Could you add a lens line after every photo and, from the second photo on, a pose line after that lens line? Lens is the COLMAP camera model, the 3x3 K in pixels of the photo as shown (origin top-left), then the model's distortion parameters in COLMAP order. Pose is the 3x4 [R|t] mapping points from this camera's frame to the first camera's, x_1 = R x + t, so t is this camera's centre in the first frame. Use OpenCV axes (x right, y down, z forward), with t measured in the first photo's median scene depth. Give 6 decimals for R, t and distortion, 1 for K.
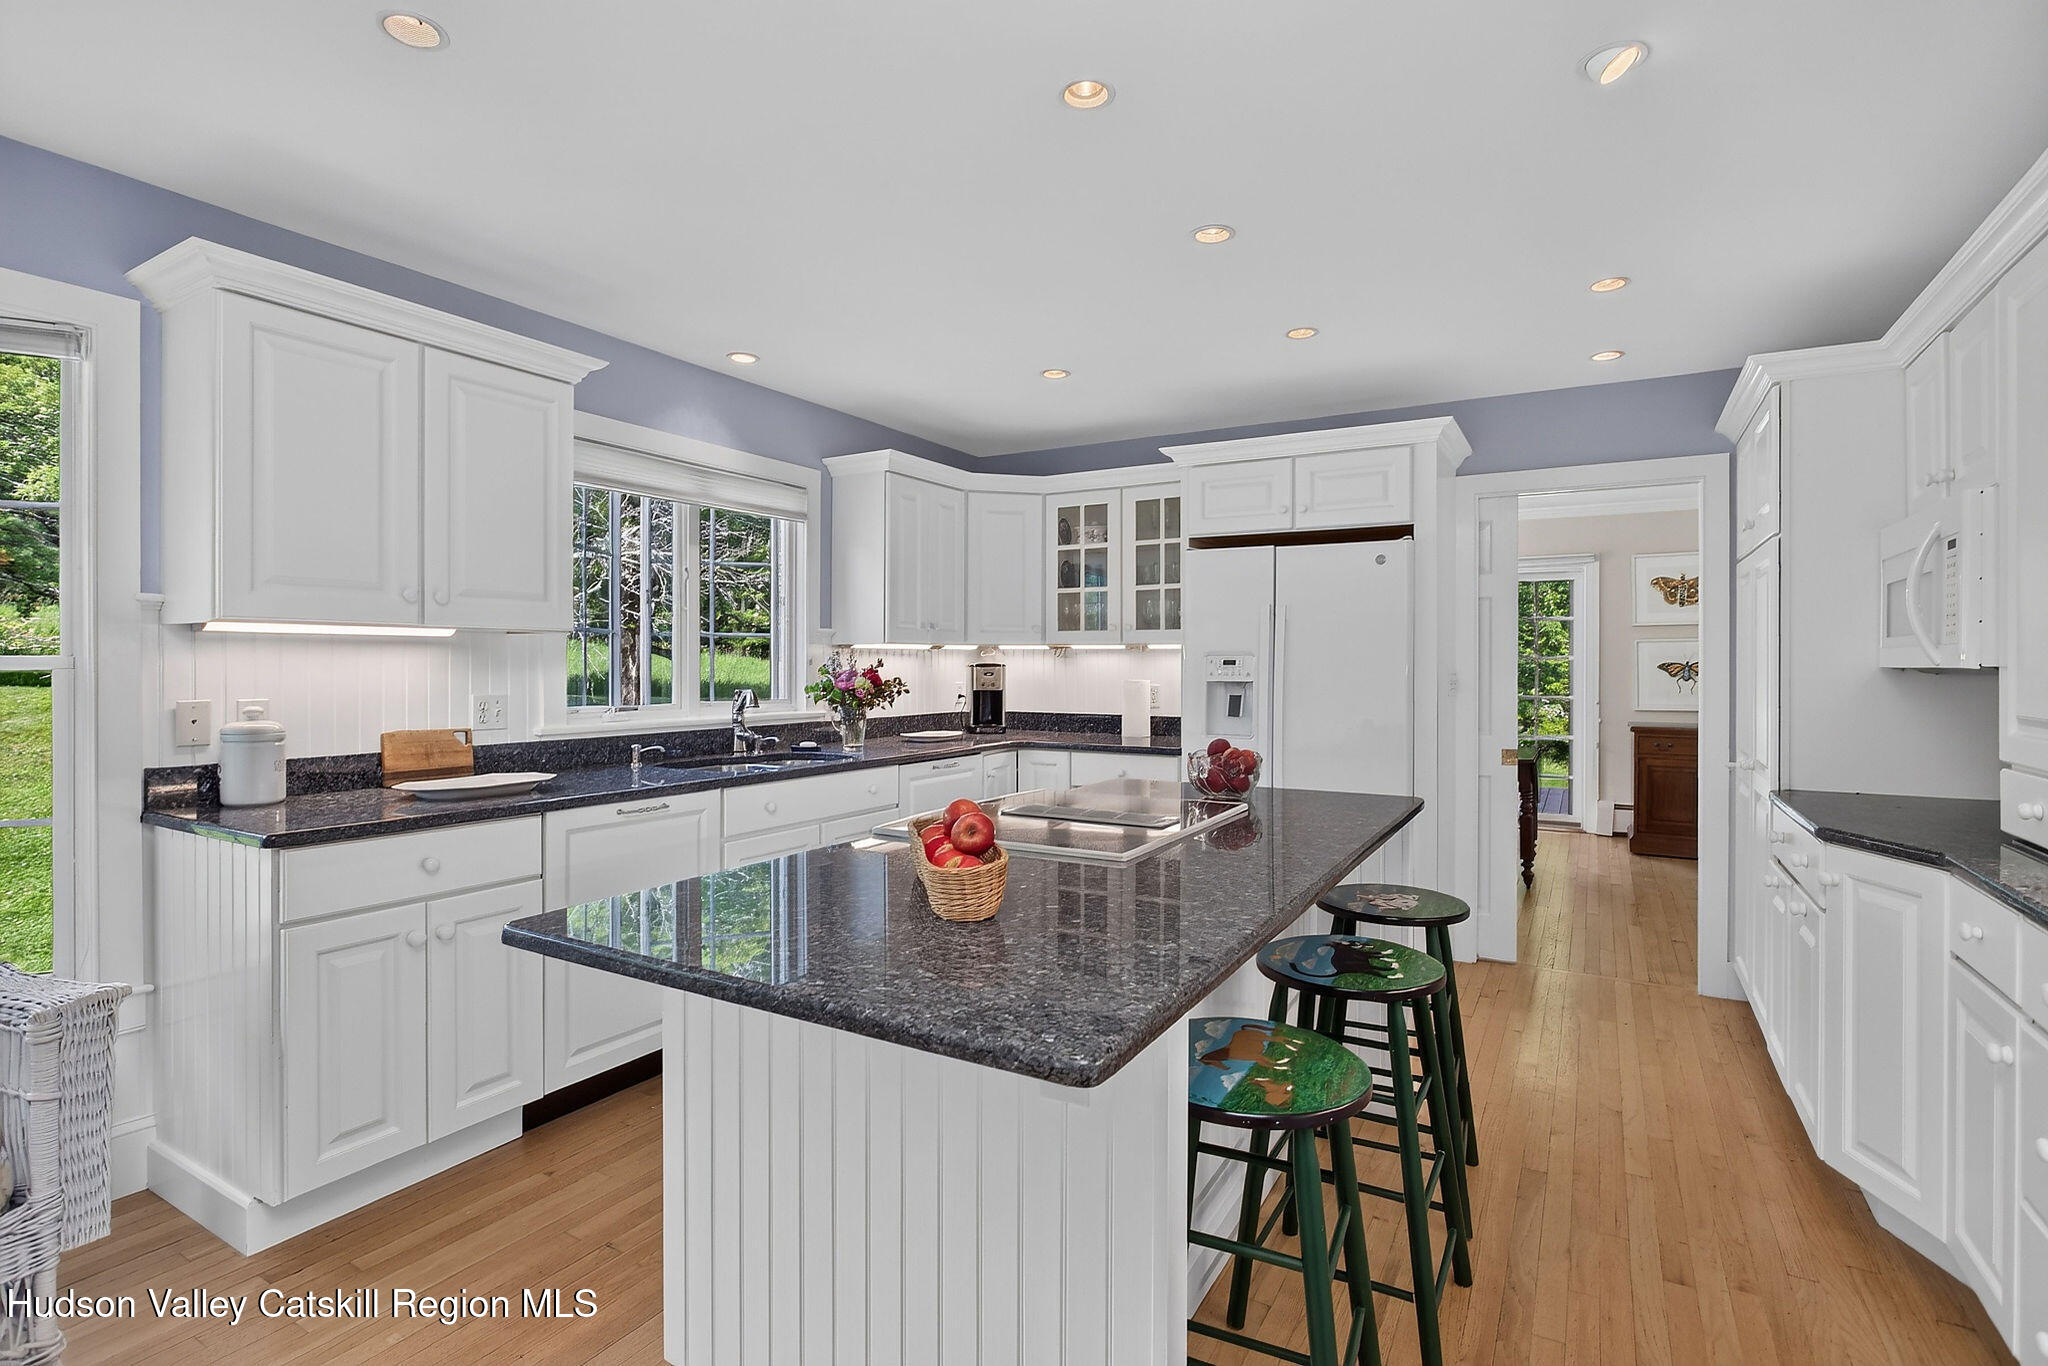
lens RADIAL K [[969.4, 0, 1011.5], [0, 969.4, 664.4], [0, 0, 1]] dist [-0.016468, 0.002388]
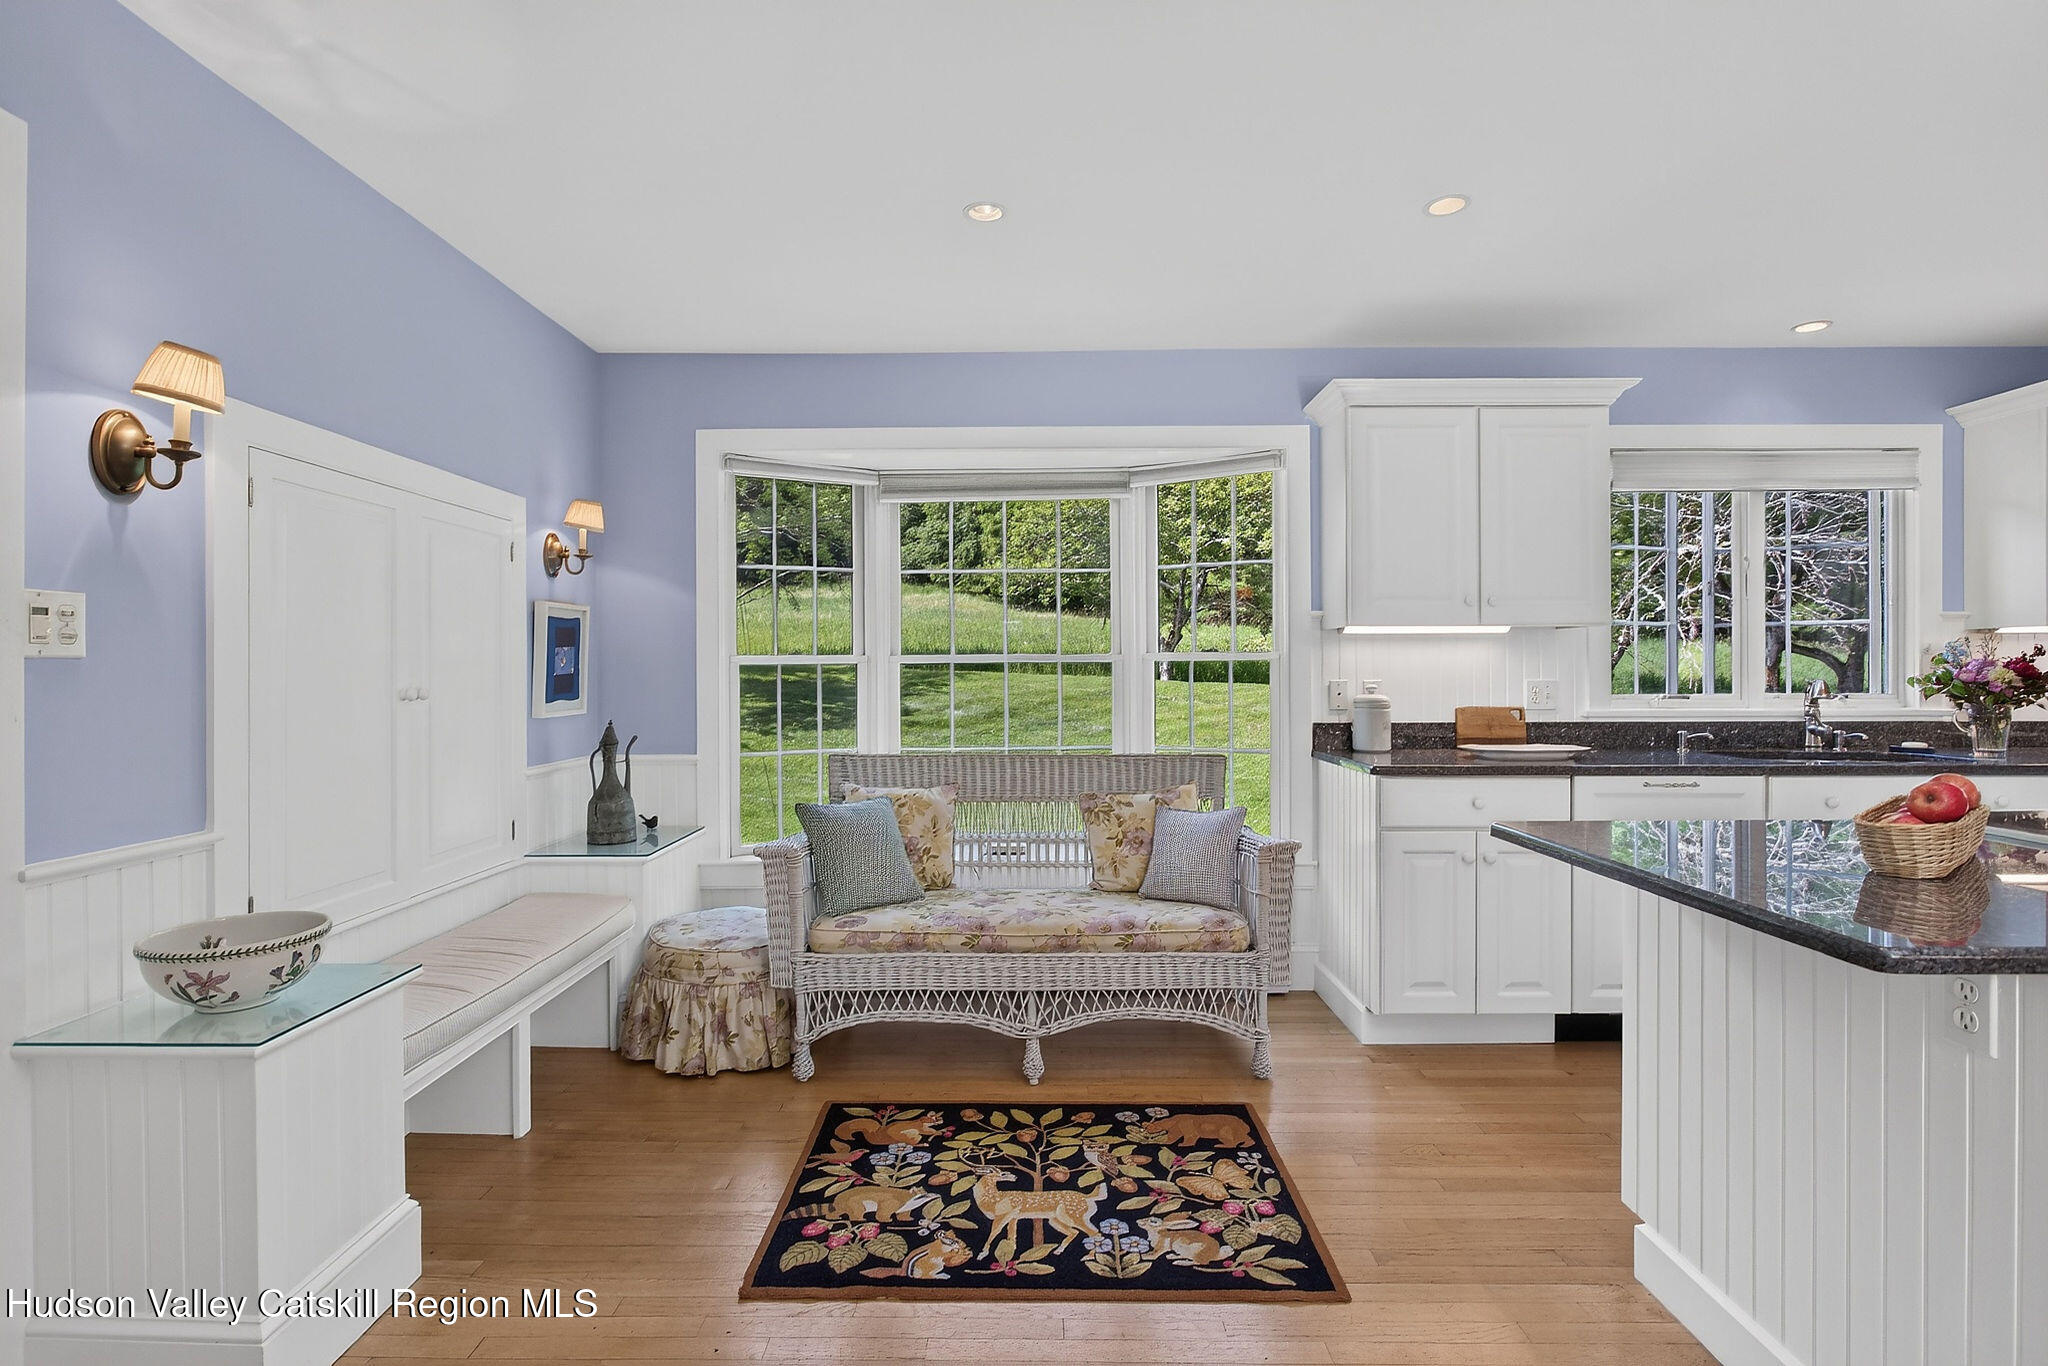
lens RADIAL K [[969.4, 0, 1018.1], [0, 969.4, 676.7], [0, 0, 1]] dist [-0.016468, 0.002388]
pose [[0.498970, 0.003984, -0.866610, 0.154653], [0.003082, 0.999975, 0.006371, 0.015470], [0.866614, -0.005850, 0.498945, -0.142195]]
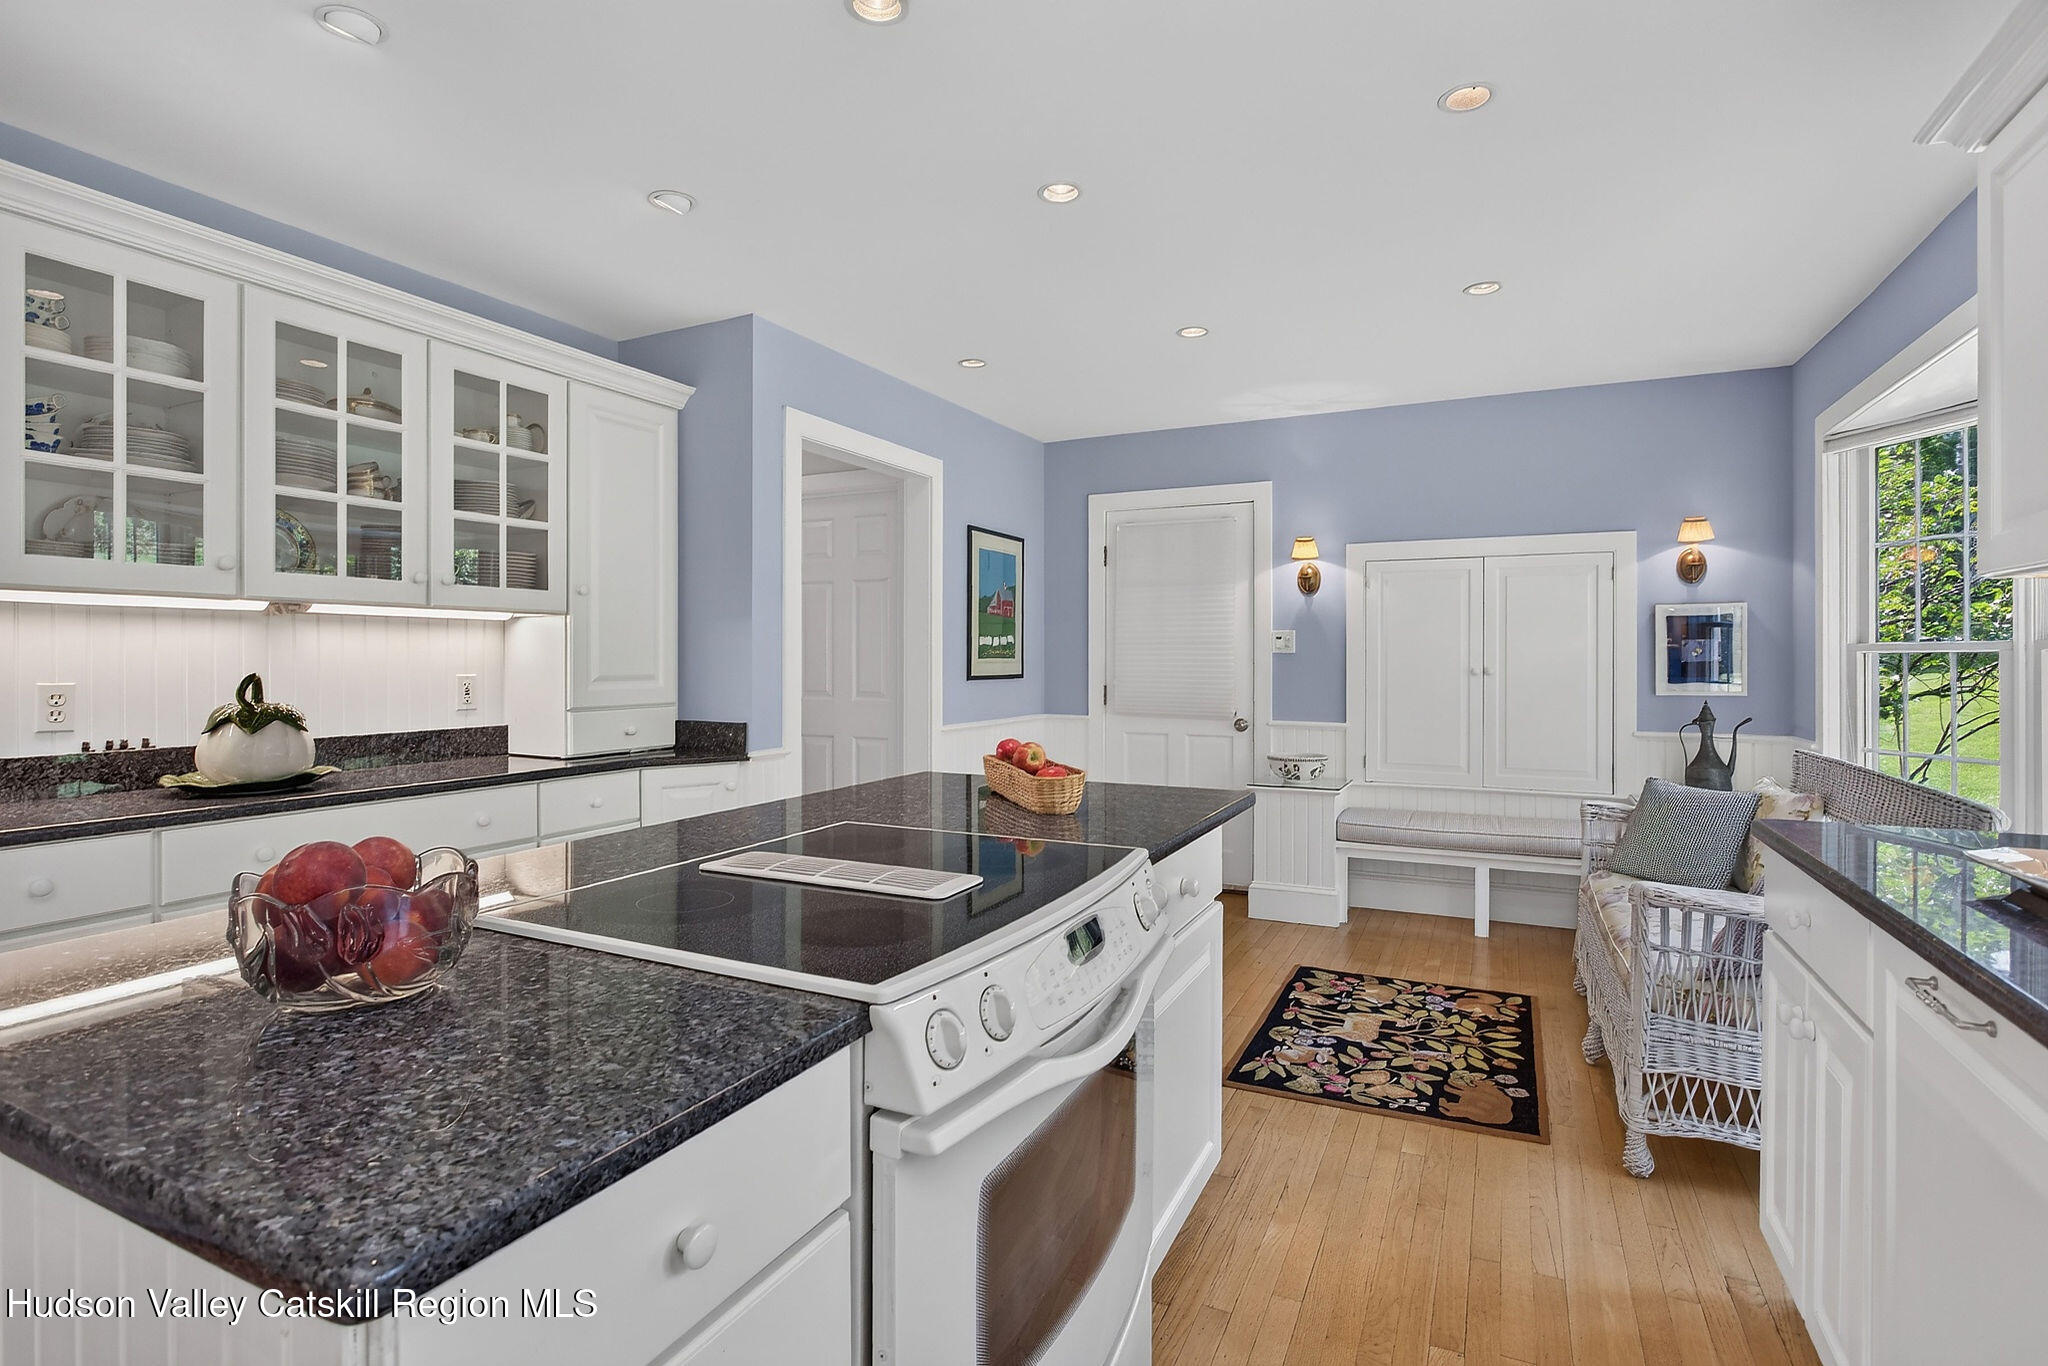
lens RADIAL K [[969.4, 0, 1042.9], [0, 969.4, 667.8], [0, 0, 1]] dist [-0.016468, 0.002388]
pose [[-0.994688, -0.004360, -0.102839, 0.009371], [-0.005436, 0.999933, 0.010177, 0.016922], [0.102788, 0.010682, -0.994646, 1.069091]]
